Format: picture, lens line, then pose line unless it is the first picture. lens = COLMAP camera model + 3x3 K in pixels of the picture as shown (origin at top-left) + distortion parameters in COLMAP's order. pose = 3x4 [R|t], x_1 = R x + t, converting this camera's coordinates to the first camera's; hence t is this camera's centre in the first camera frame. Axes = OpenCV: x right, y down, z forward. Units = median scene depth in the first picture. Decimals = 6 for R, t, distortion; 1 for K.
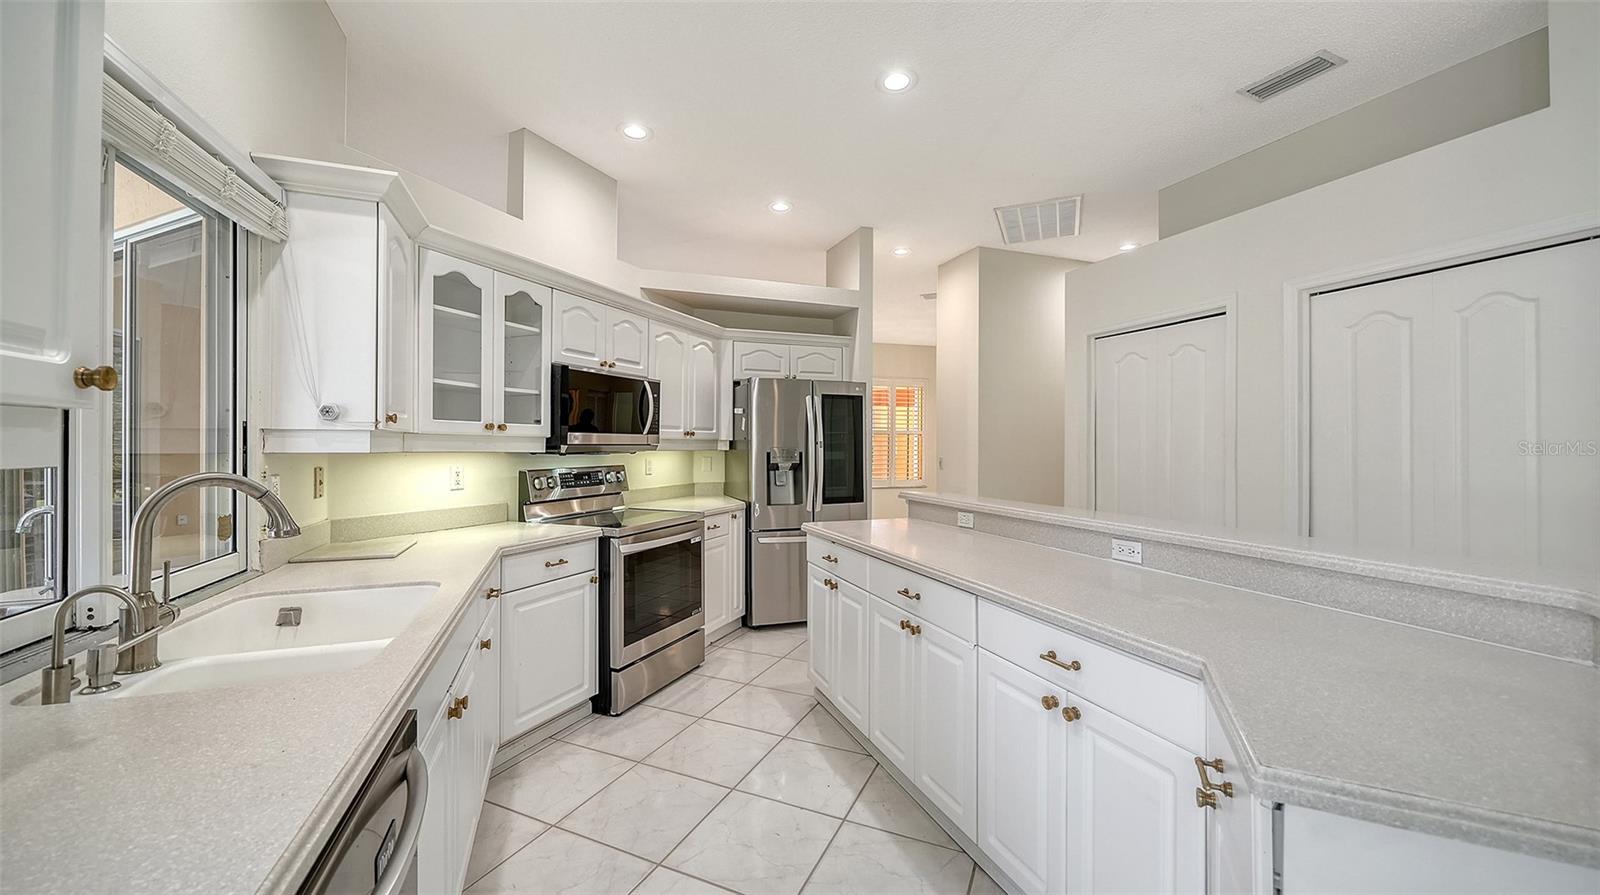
lens RADIAL K [[592.7, 0, 800.0], [0, 592.7, 447.5], [0, 0, 1]] dist [-0.028038, -0.000045]
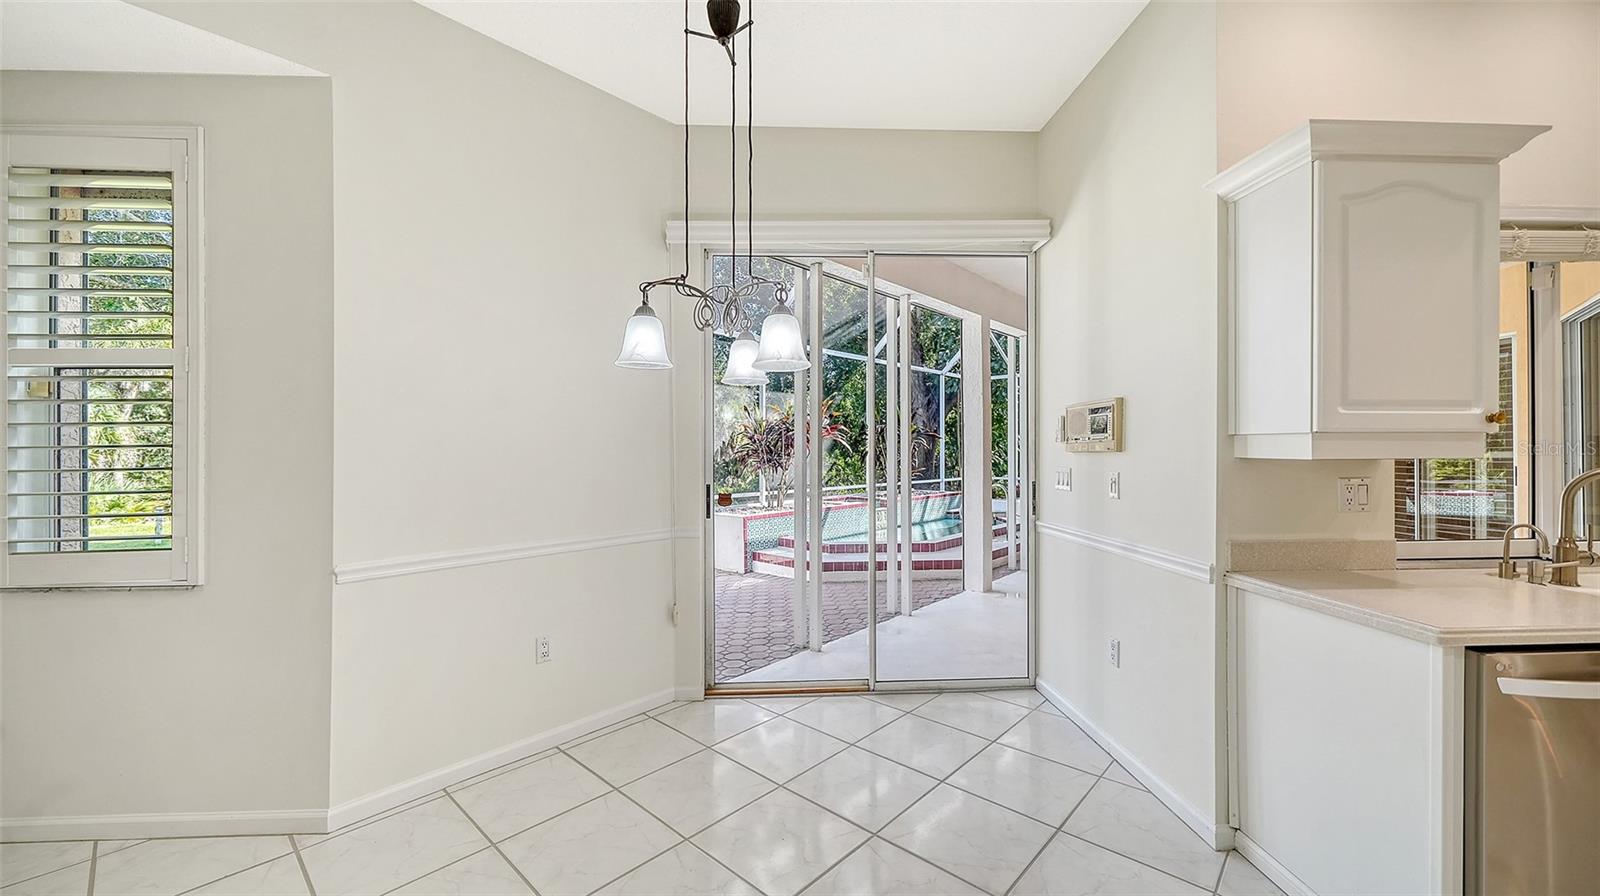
lens RADIAL K [[609.0, 0, 800.0], [0, 609.0, 448.0], [0, 0, 1]] dist [-0.000134, -0.000047]
pose [[-0.319518, -0.002515, -0.947577, 0.419222], [0.000399, 0.999996, -0.002788, 0.000407], [0.947580, -0.001269, -0.319516, -0.183190]]
